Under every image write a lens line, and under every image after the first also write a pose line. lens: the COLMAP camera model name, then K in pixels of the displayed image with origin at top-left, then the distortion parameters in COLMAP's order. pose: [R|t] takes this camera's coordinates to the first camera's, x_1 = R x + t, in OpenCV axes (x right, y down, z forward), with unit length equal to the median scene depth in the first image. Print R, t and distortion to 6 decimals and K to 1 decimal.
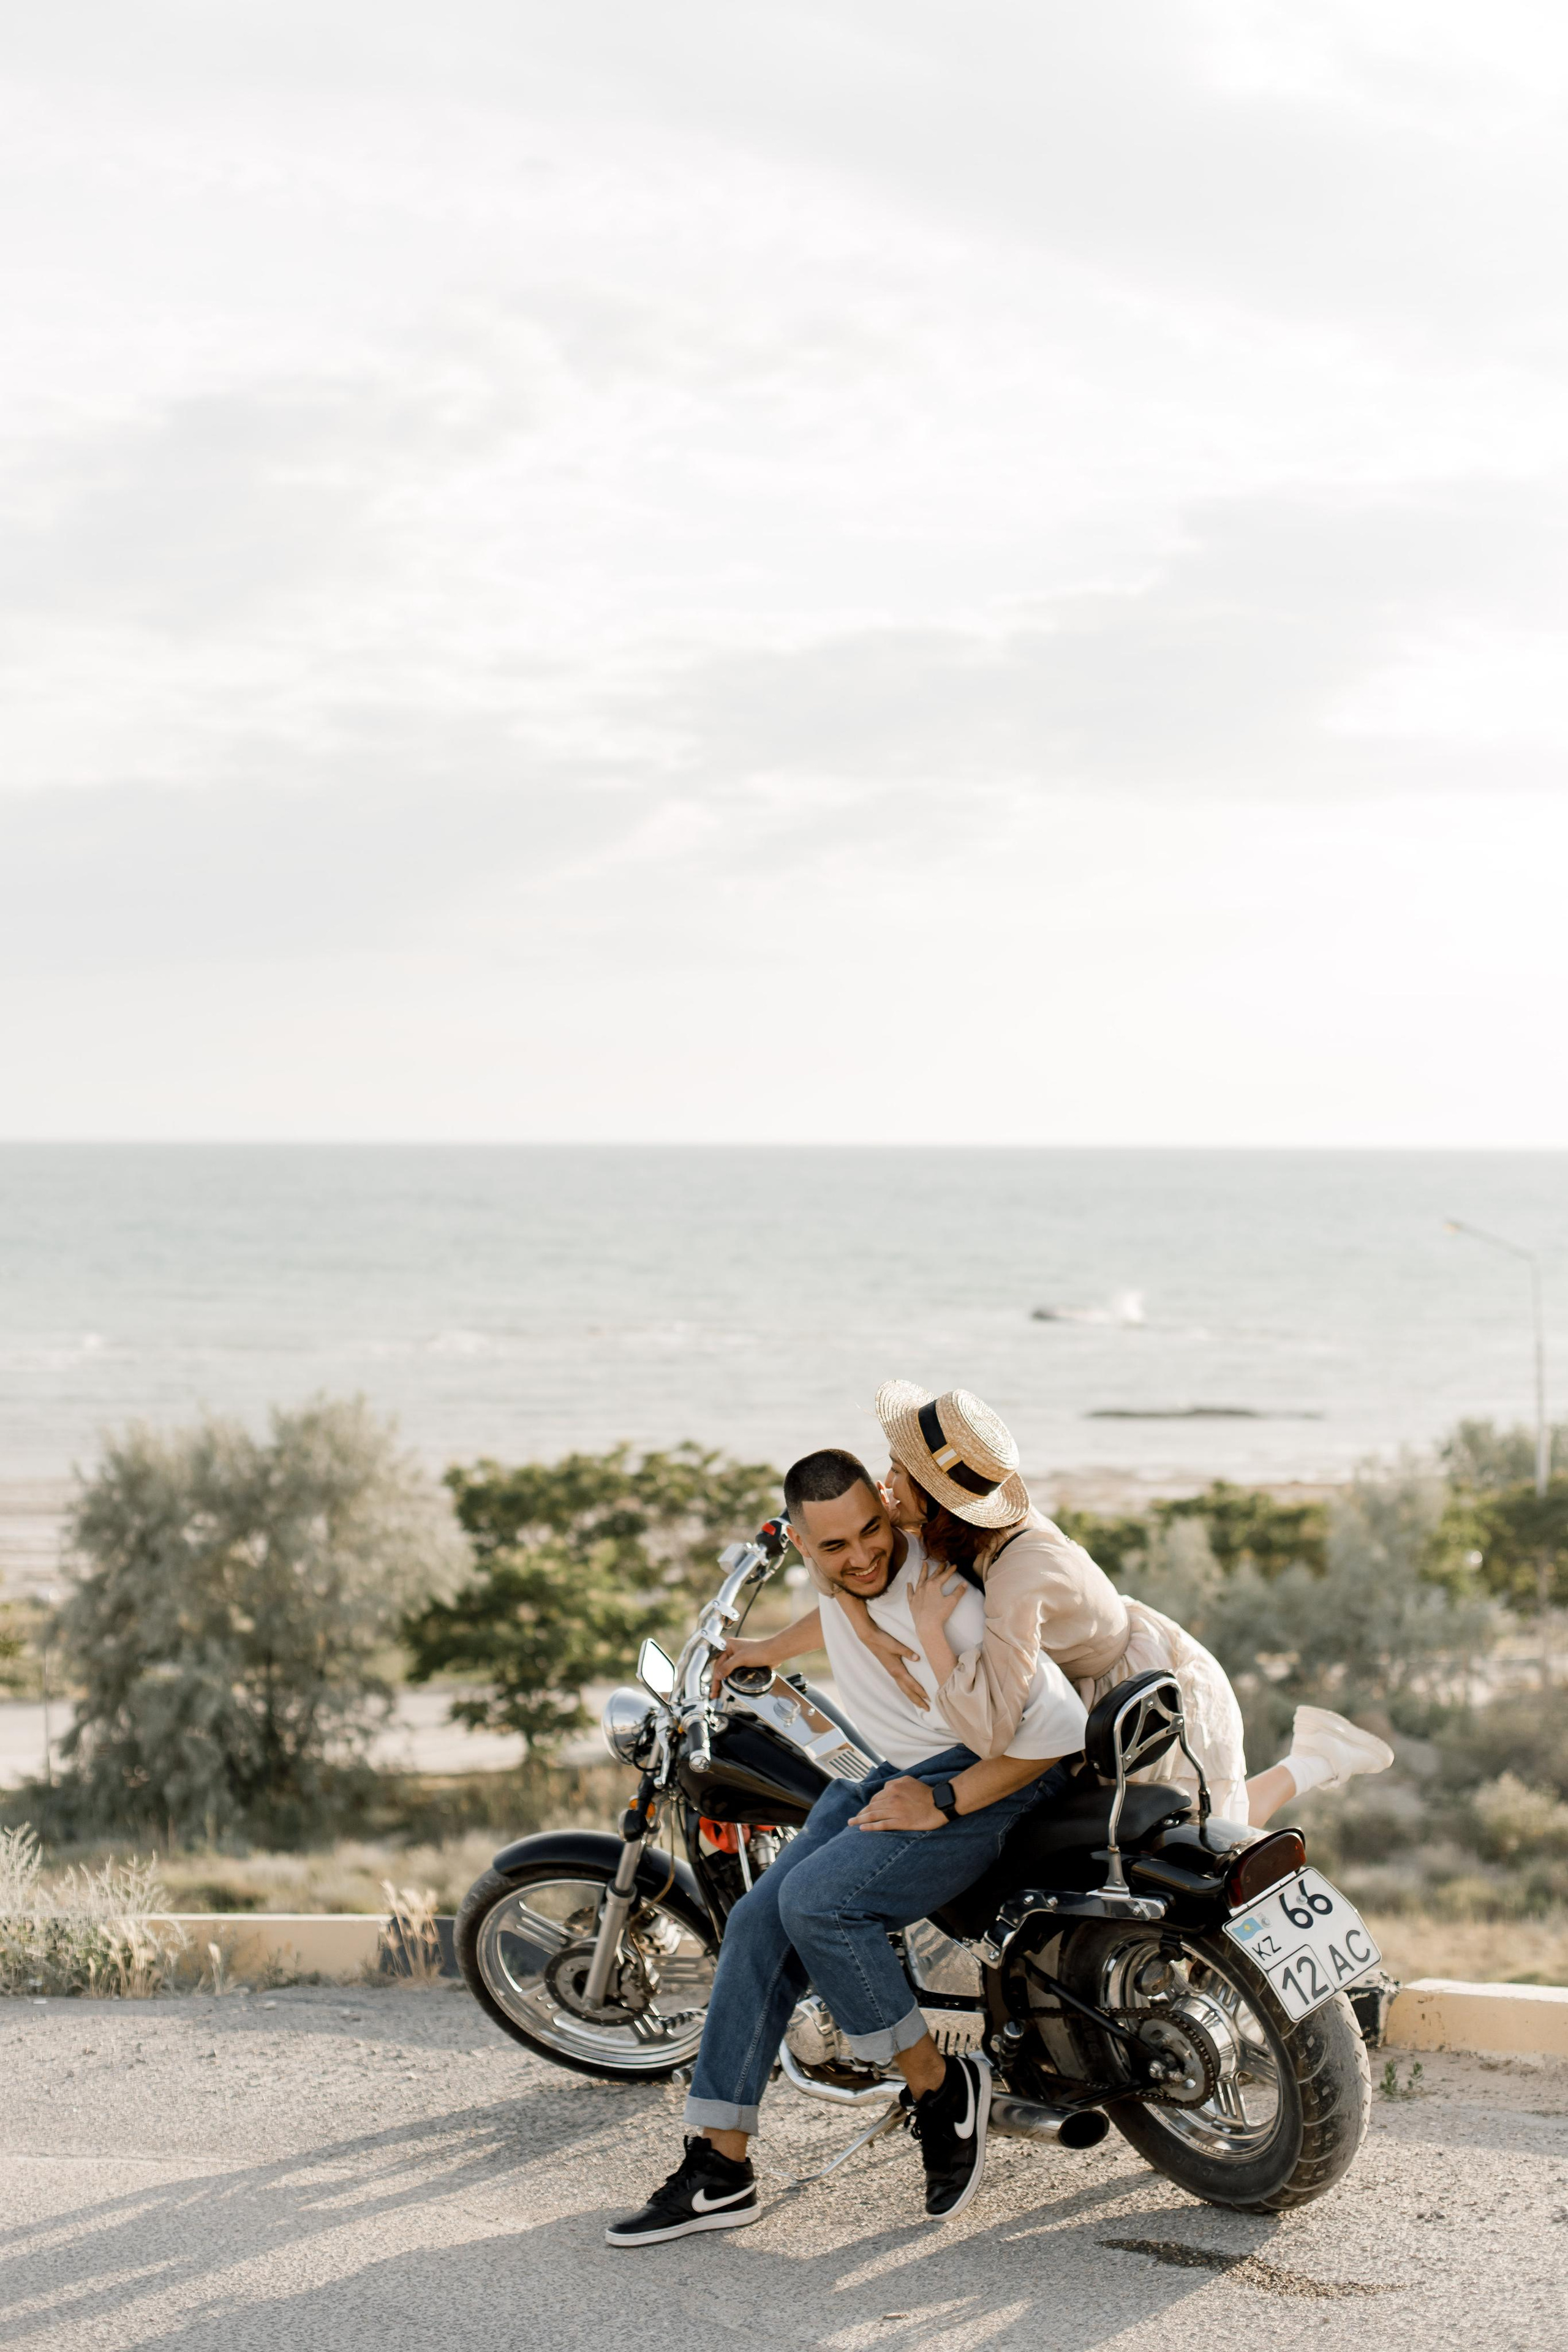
lens RADIAL K [[3689.0, 0, 785.2], [0, 3689.0, 1224.0], [0, 0, 1]] dist [-0.003910, -0.039591]
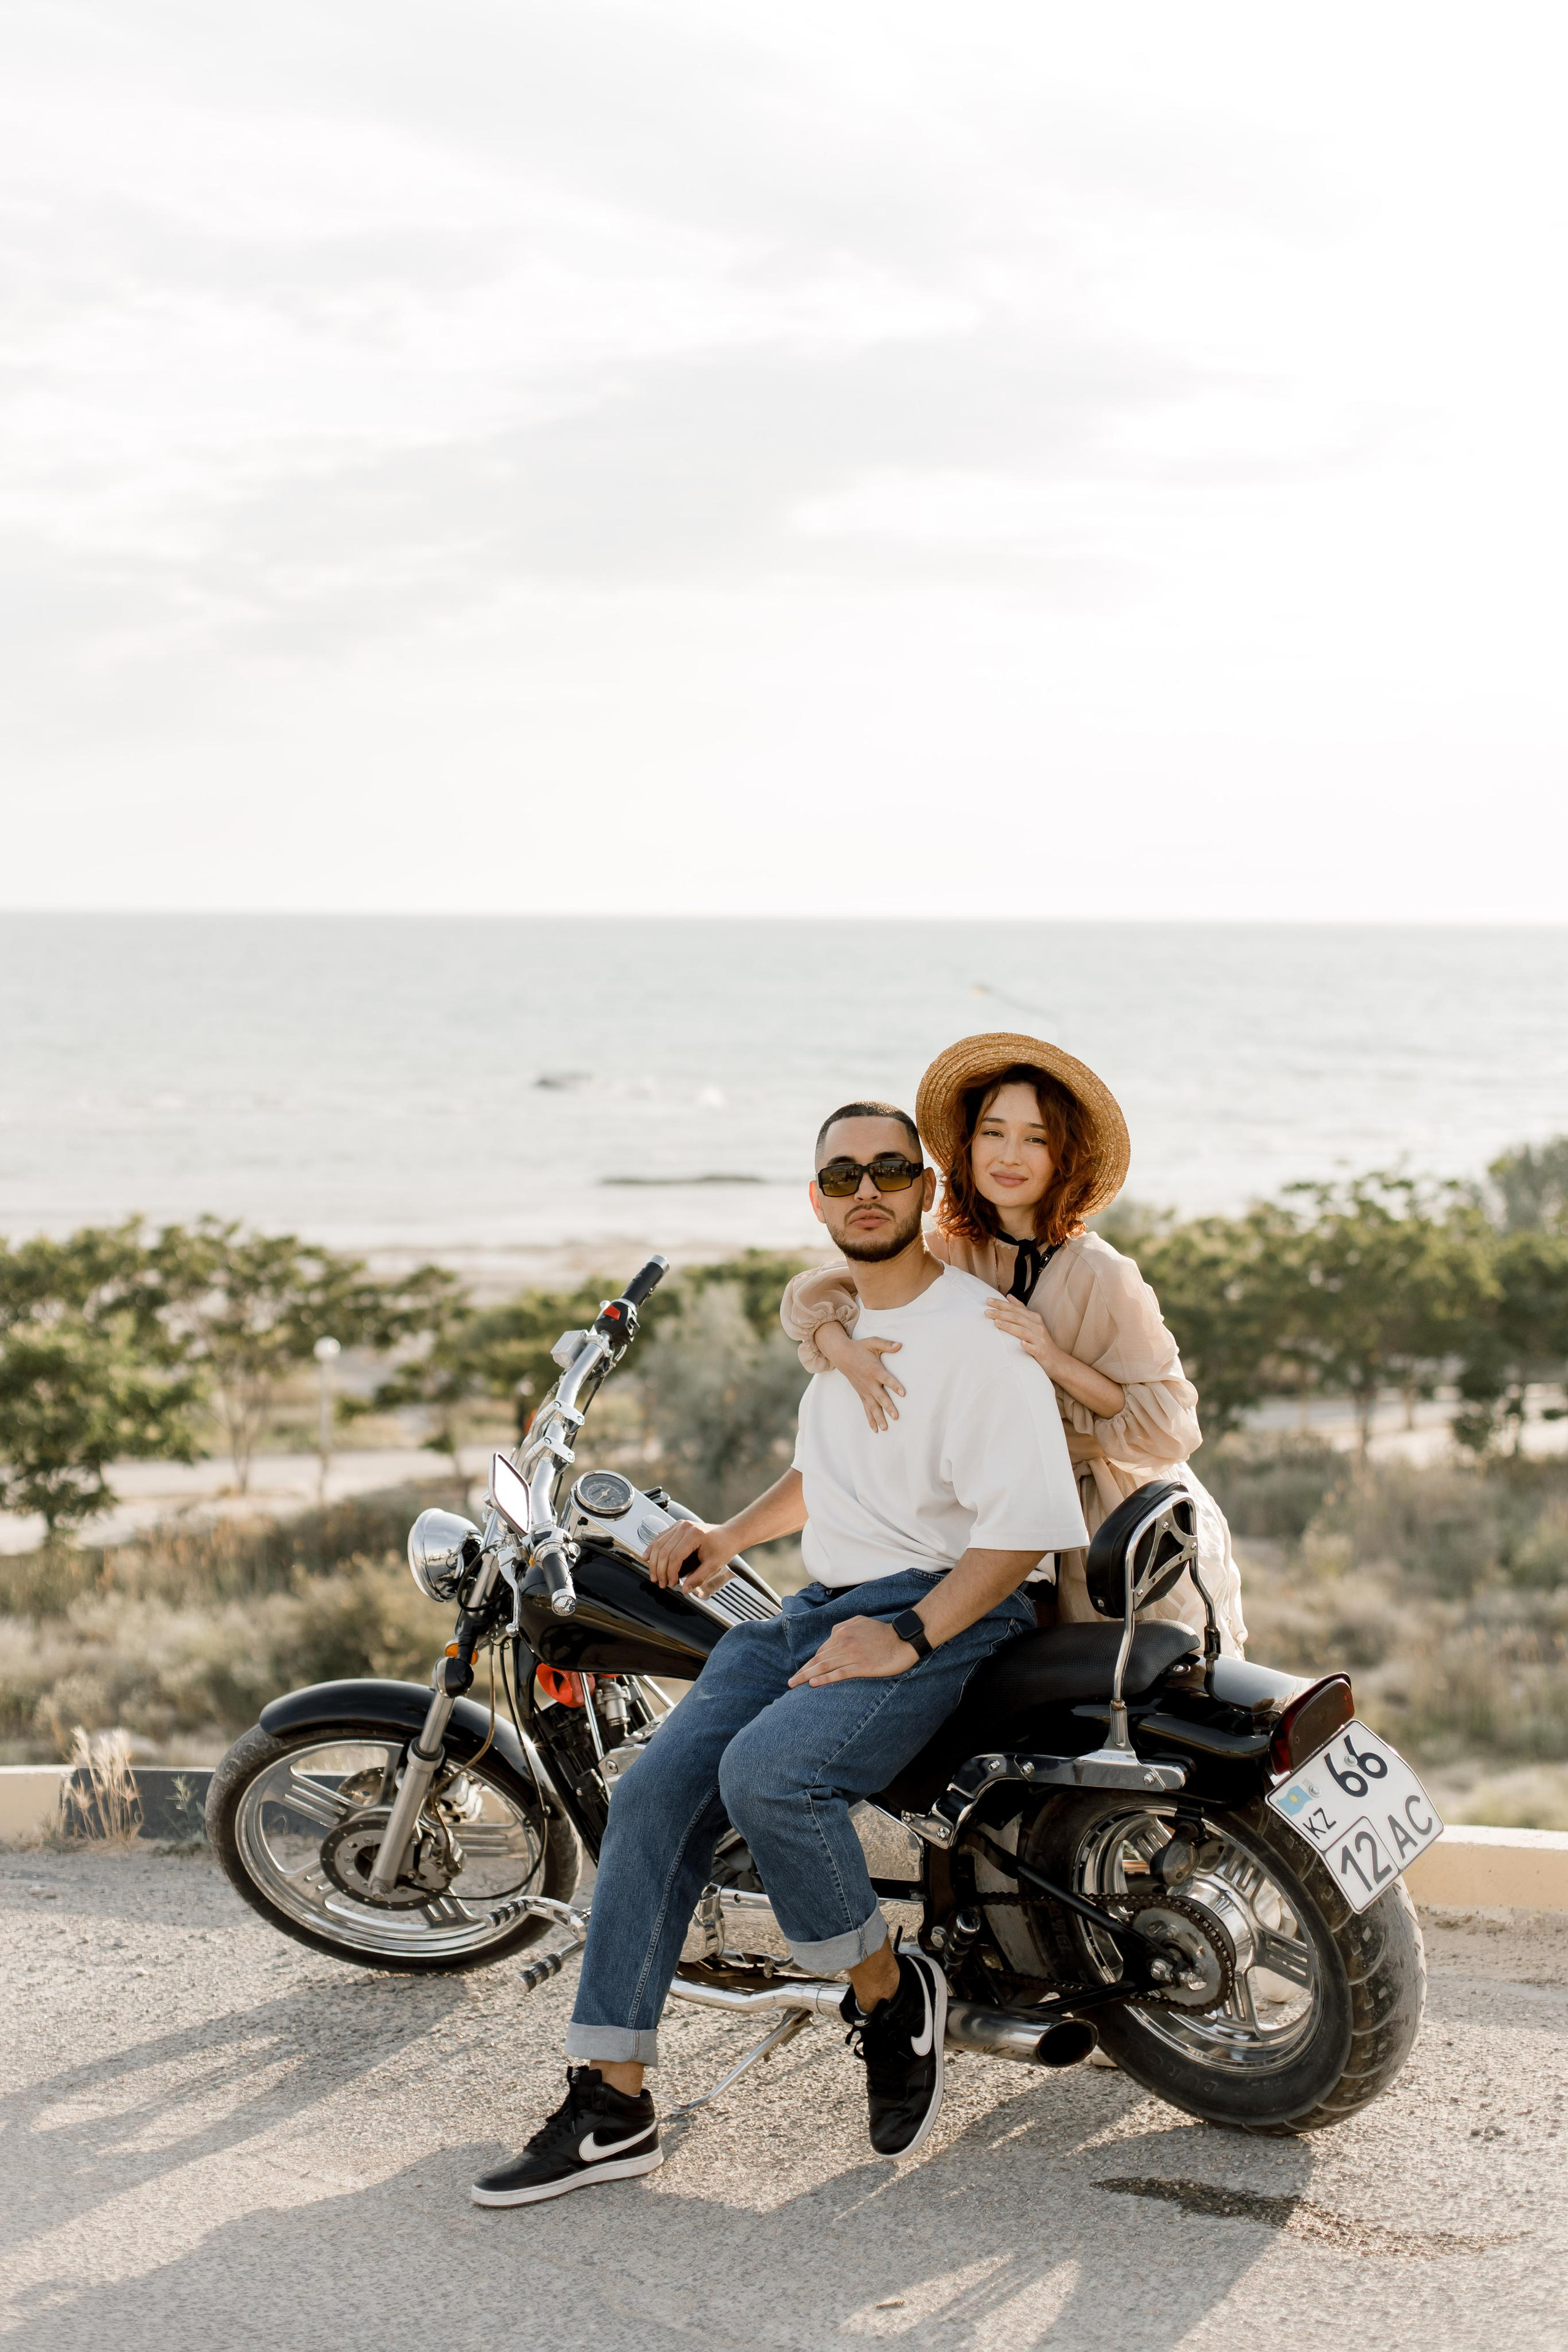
lens RADIAL K [[3602.6, 0, 811.3], [0, 3602.6, 1178.8], [0, 0, 1]] dist [-0.008740, -0.027033]
pose [[0.988082, -0.008055, 0.153717, -0.088528], [0.000325, 0.998737, 0.050244, 0.013365], [-0.153928, -0.049596, 0.986837, 0.215119]]
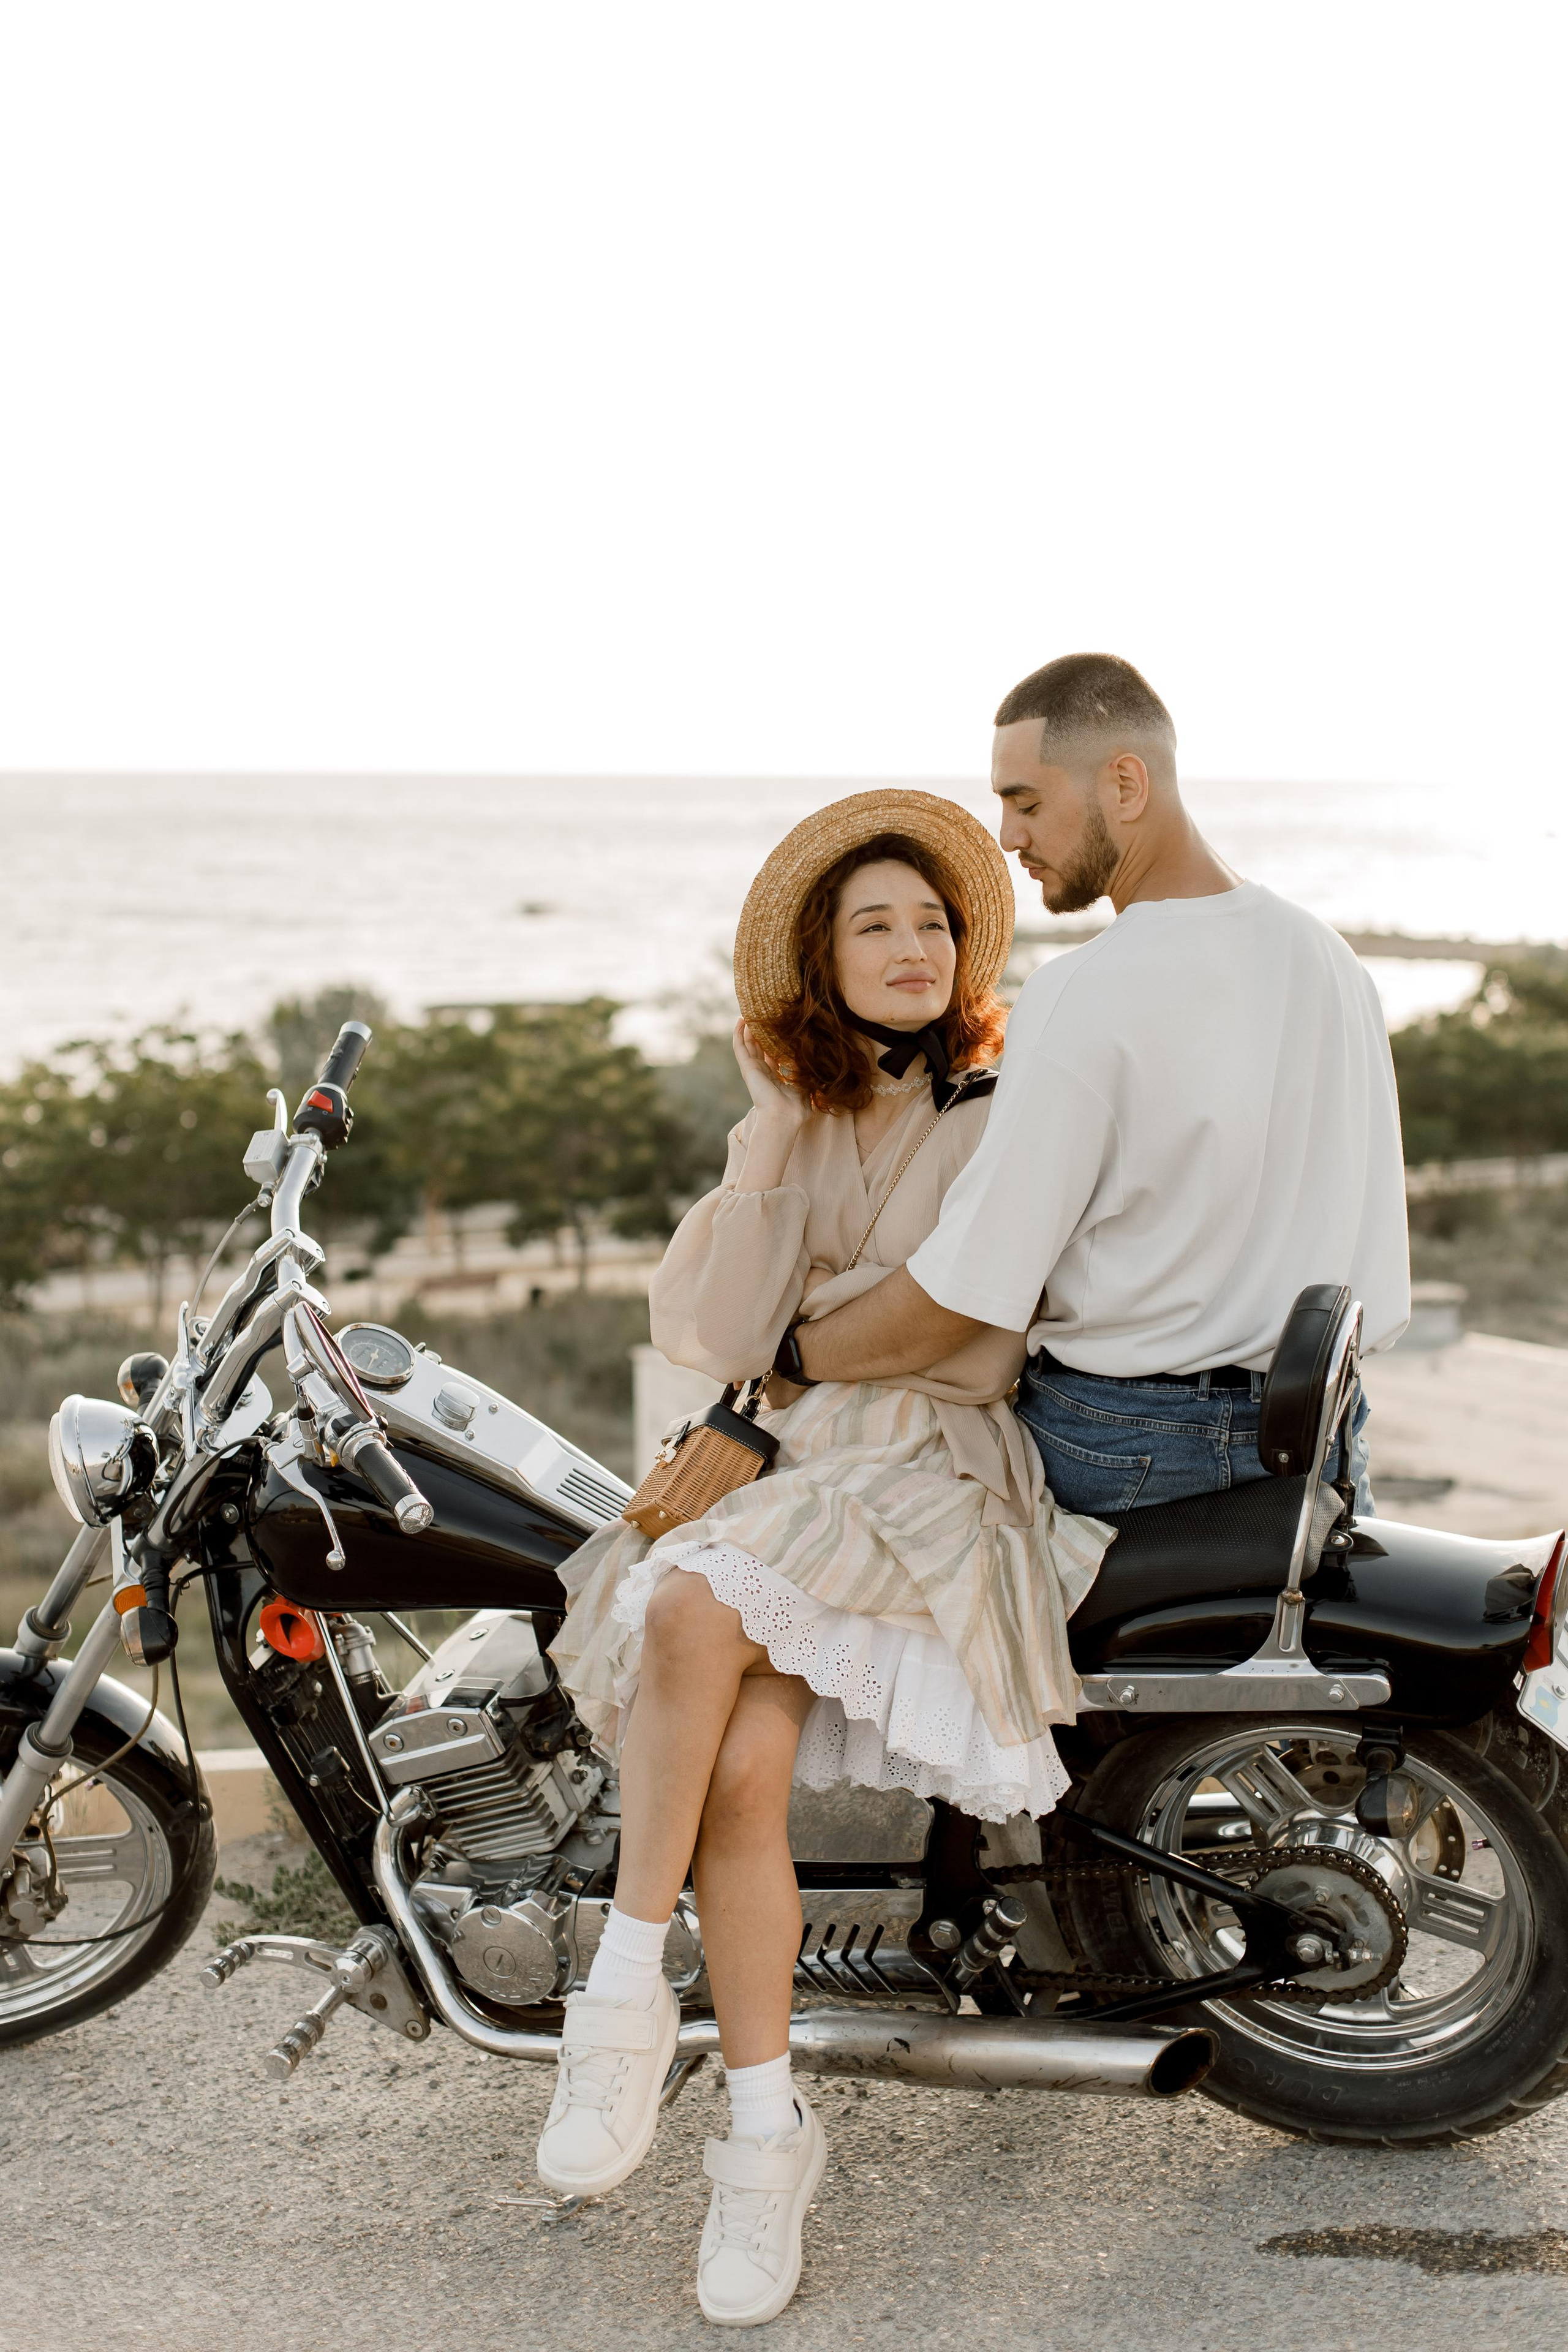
lens RADIAL K [[3689.0, 0, 785.2], [0, 3689.0, 1224.0], [0, 0, 1]] dist [-0.003910, -0.039591]
pose [[0.867189, -0.054846, 0.494949, -0.242859], [0.006818, 0.995131, 0.098326, 0.047643], [-0.497932, -0.081893, 0.863341, 0.488588]]
